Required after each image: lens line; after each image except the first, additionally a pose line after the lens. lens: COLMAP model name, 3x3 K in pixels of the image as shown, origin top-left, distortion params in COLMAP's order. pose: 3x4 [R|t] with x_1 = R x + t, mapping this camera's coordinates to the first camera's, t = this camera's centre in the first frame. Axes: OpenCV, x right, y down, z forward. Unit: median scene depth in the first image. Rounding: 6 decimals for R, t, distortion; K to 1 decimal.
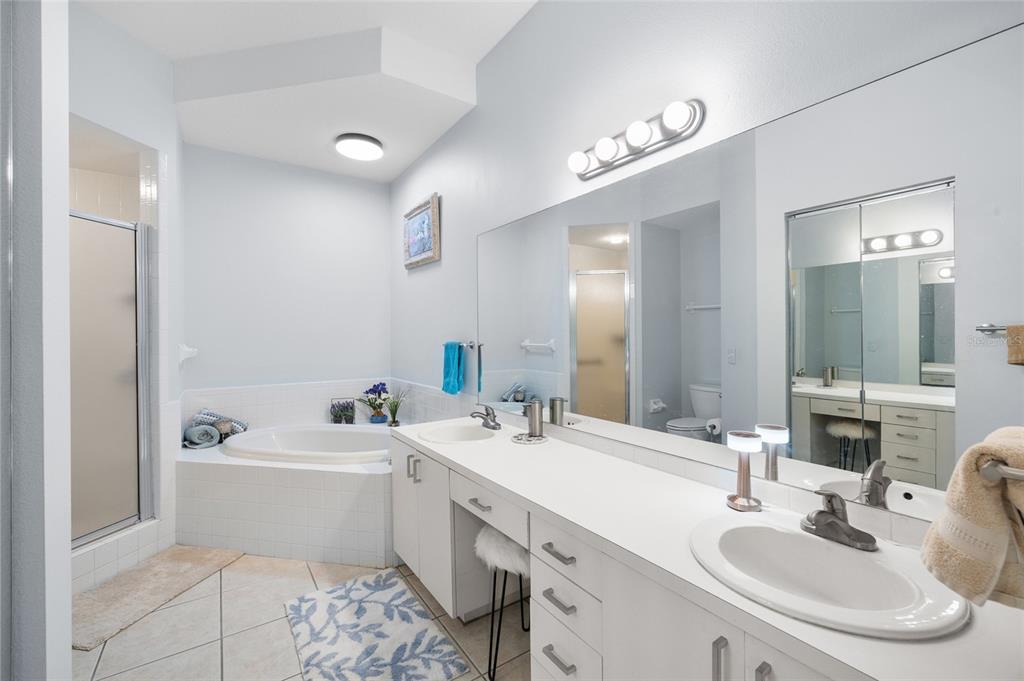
lens RADIAL K [[429.4, 0, 512.0], [0, 429.4, 340.5], [0, 0, 1]] dist [0.001131, 0.000837]
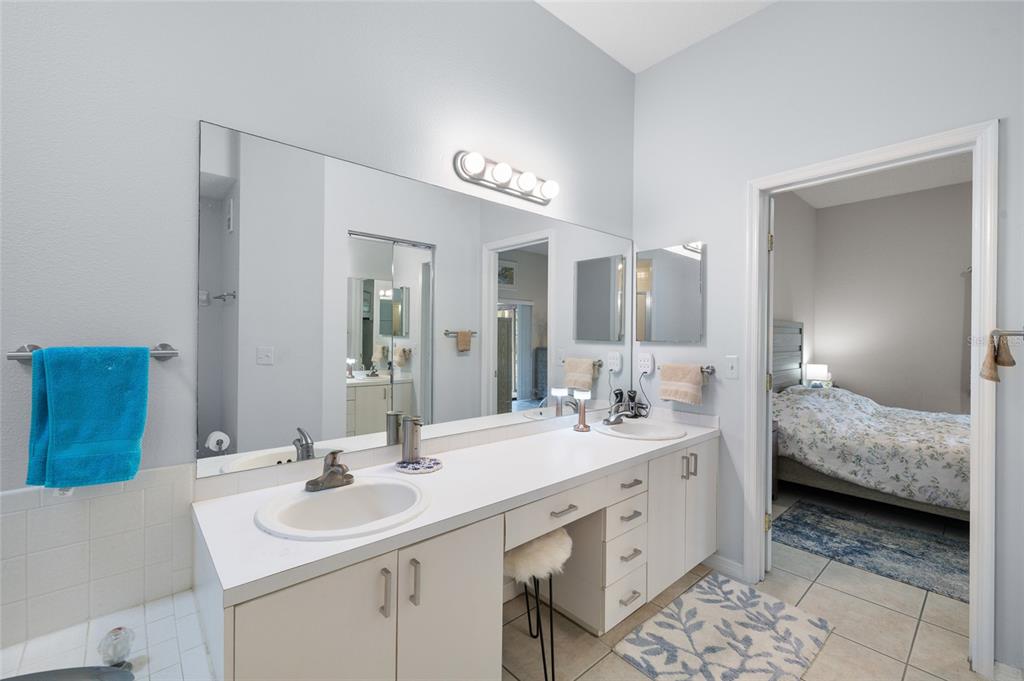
lens RADIAL K [[429.4, 0, 512.0], [0, 429.4, 340.5], [0, 0, 1]] dist [0.001131, 0.000837]
pose [[-0.134081, 0.004833, 0.990959, -1.138890], [-0.009750, 0.999933, -0.006196, 0.025171], [-0.990922, -0.010493, -0.134025, 1.501060]]
